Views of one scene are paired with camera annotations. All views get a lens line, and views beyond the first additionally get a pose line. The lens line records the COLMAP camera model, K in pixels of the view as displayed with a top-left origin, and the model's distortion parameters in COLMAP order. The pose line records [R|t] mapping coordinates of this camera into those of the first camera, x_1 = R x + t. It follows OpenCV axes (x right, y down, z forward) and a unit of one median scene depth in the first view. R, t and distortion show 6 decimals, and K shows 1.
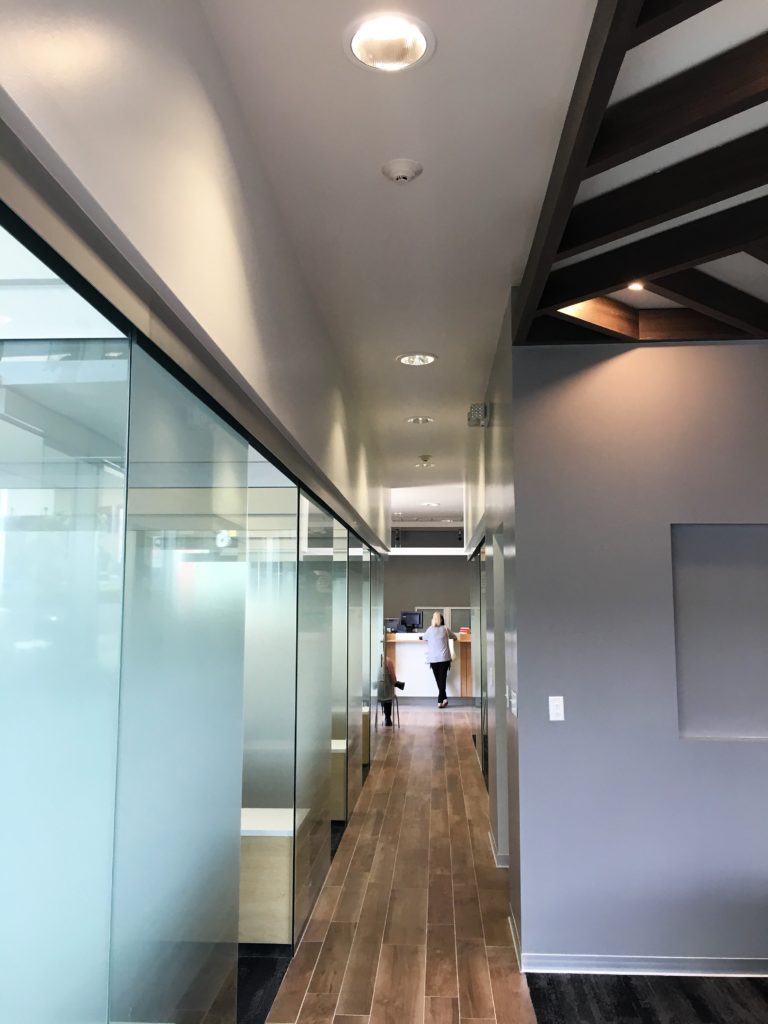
lens RADIAL K [[876.6, 0, 384.0], [0, 876.6, 489.5], [0, 0, 1]] dist [0.080343, -0.126780]
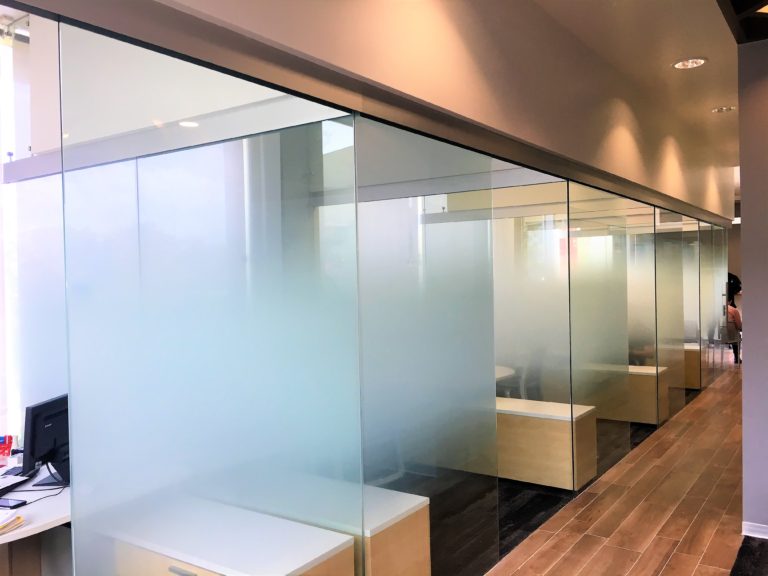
lens RADIAL K [[657.4, 0, 384.0], [0, 657.4, 288.0], [0, 0, 1]] dist [0.080343, -0.126780]
pose [[0.853112, -0.008192, -0.521664, 0.205295], [0.089253, 0.987429, 0.130456, 0.000786], [0.514037, -0.157854, 0.843118, -0.053530]]
